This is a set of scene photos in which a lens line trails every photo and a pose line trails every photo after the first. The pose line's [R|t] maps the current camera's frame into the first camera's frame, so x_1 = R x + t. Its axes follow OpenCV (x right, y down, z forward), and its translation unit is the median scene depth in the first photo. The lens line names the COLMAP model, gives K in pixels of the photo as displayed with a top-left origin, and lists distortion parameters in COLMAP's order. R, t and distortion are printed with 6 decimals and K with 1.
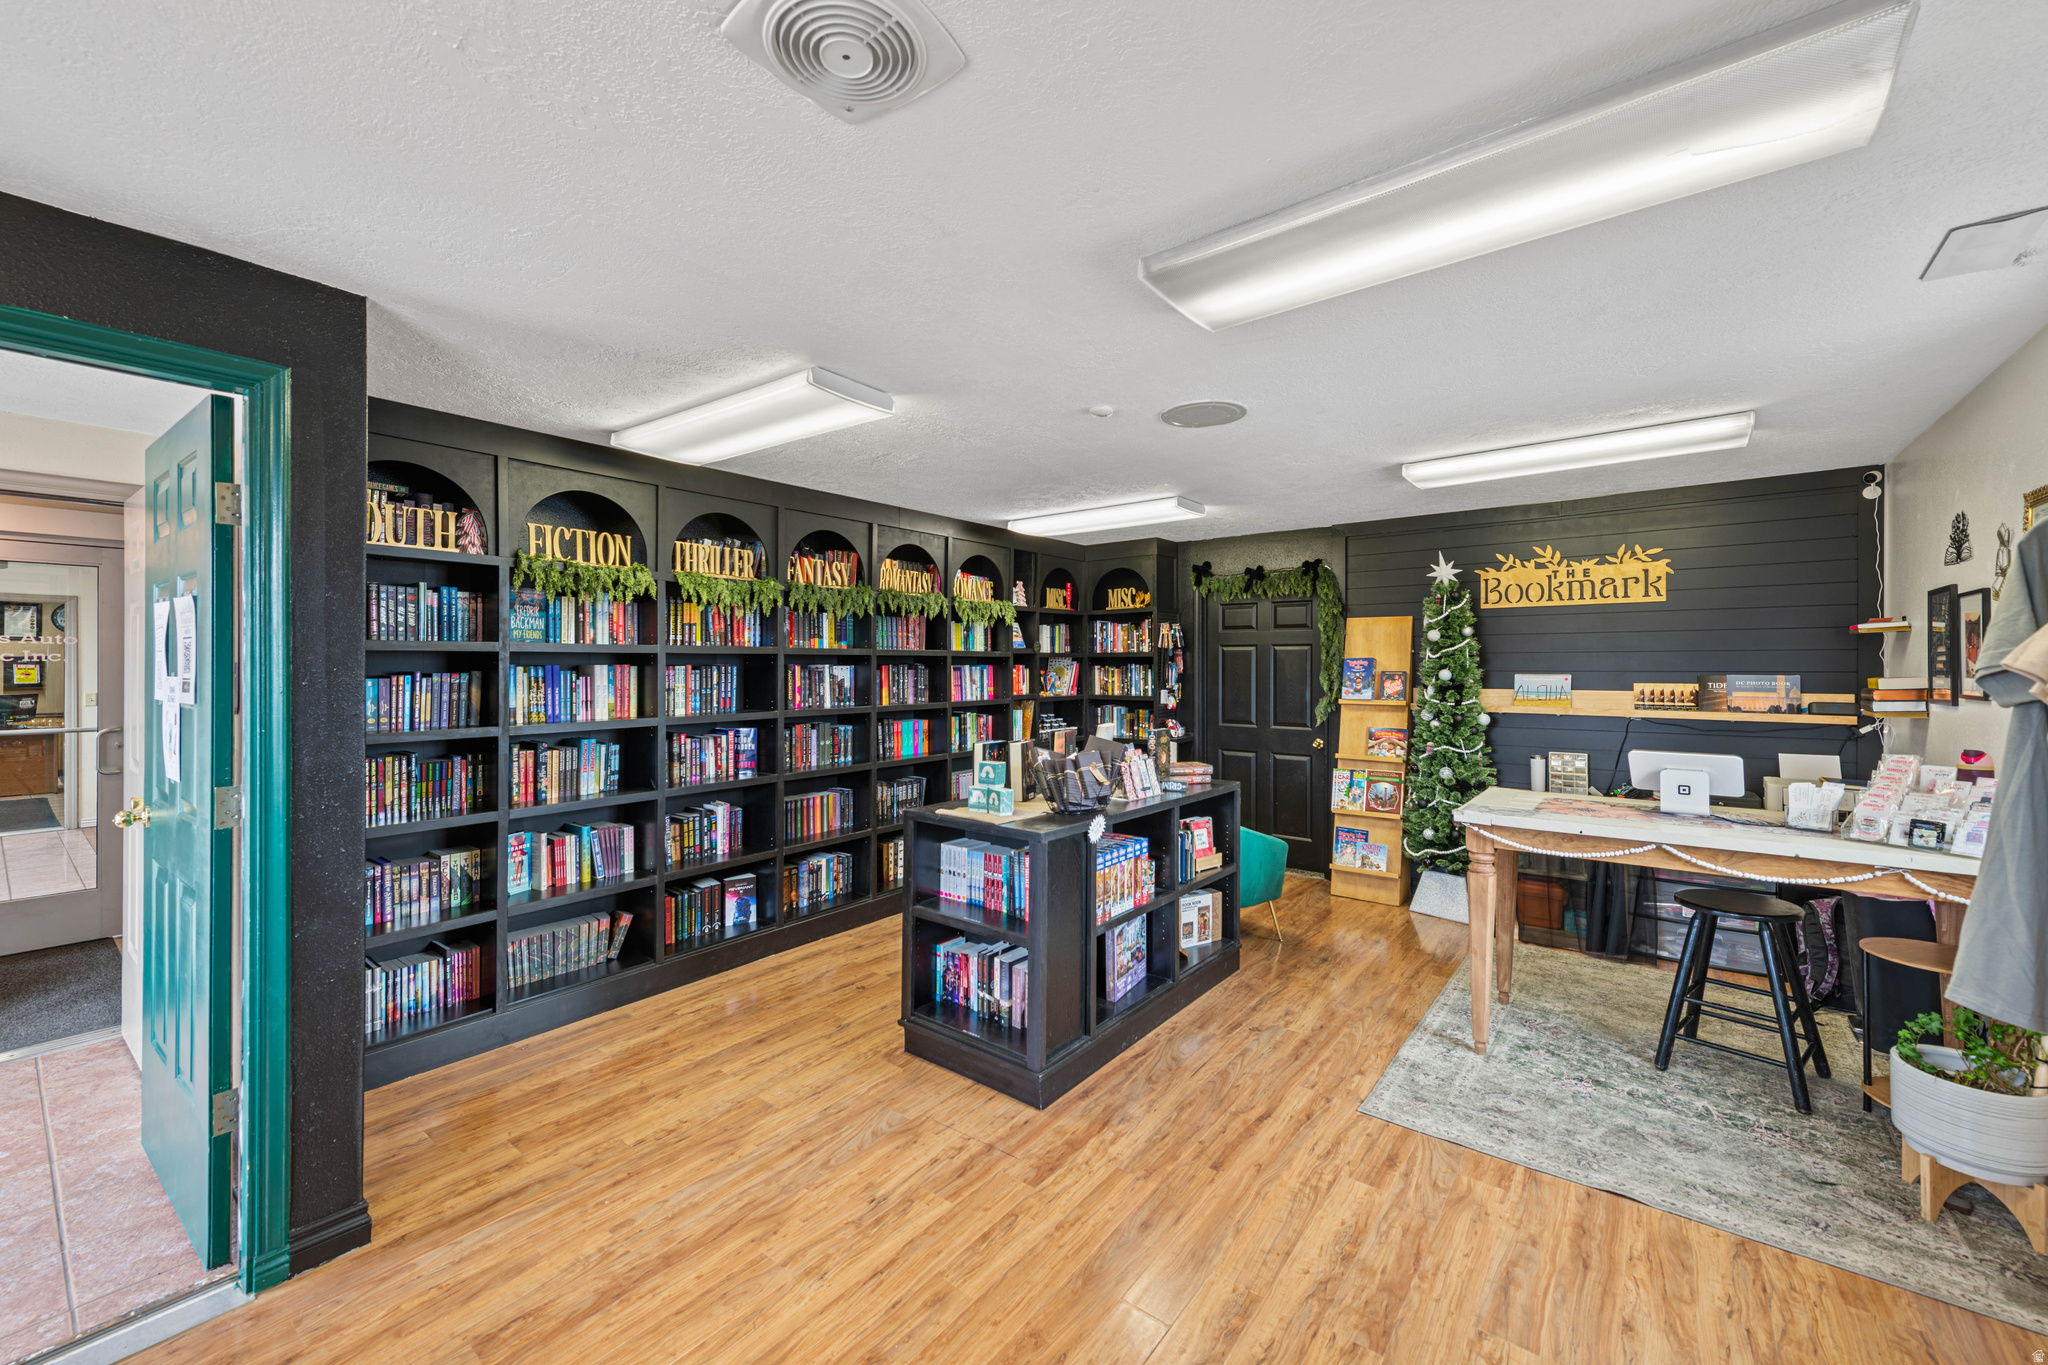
lens RADIAL K [[808.4, 0, 1026.1], [0, 808.4, 672.8], [0, 0, 1]] dist [0.014765, -0.005358]
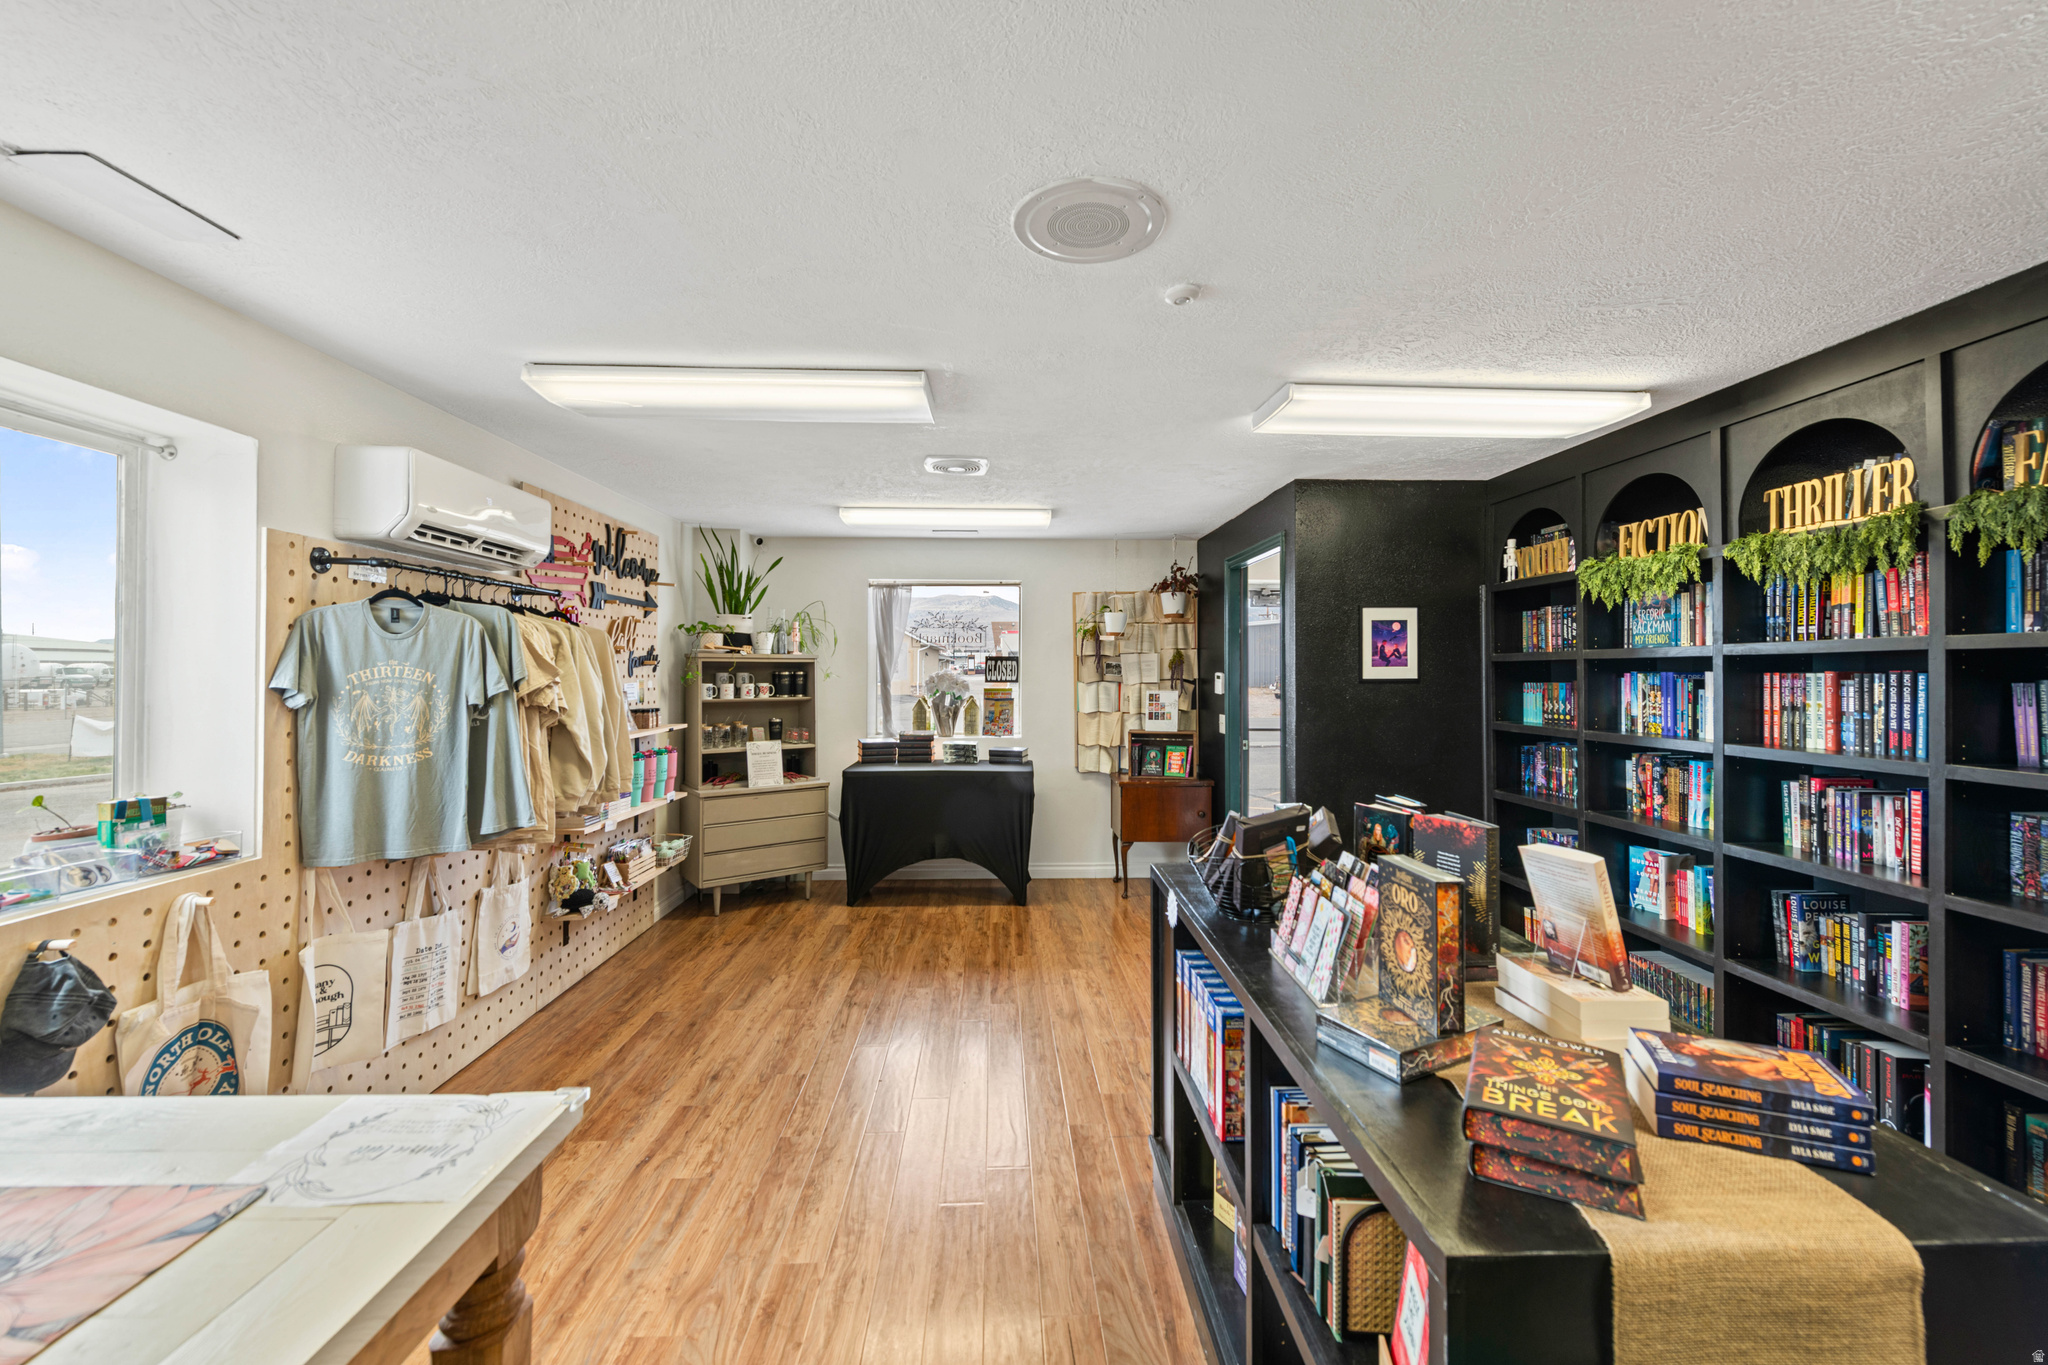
lens RADIAL K [[808.4, 0, 1023.6], [0, 808.4, 668.2], [0, 0, 1]] dist [0.014765, -0.005358]
pose [[-0.763349, -0.000311, -0.645986, 0.530090], [-0.002976, 0.999991, 0.003036, -0.014163], [0.645979, 0.004239, -0.763343, 1.209465]]
